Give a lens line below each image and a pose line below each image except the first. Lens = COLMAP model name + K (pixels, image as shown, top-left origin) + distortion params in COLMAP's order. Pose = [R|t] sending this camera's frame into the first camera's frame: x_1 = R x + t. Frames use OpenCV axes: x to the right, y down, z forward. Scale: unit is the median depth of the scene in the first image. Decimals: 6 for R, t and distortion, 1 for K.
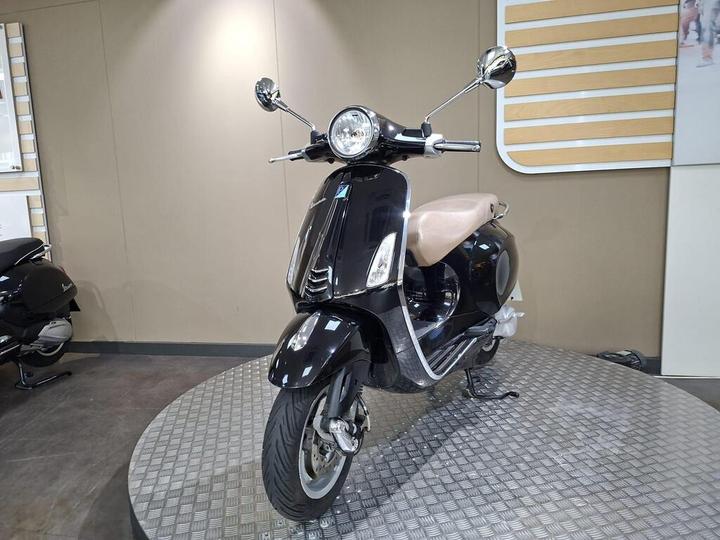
lens RADIAL K [[529.2, 0, 357.7], [0, 529.2, 266.1], [0, 0, 1]] dist [0.028795, -0.025604]
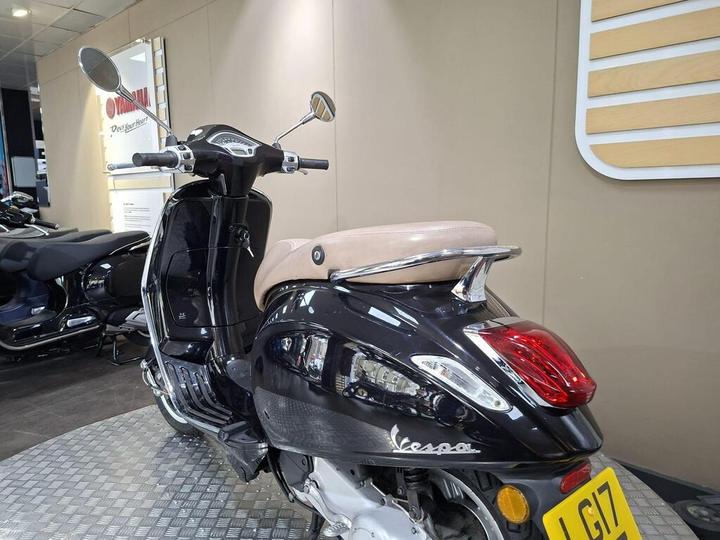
lens RADIAL K [[529.2, 0, 366.1], [0, 529.2, 267.8], [0, 0, 1]] dist [0.028795, -0.025604]
pose [[0.851977, 0.098926, -0.514149, 0.395558], [-0.089741, 0.995047, 0.042748, -0.070708], [0.515832, 0.009720, 0.856635, 0.309300]]
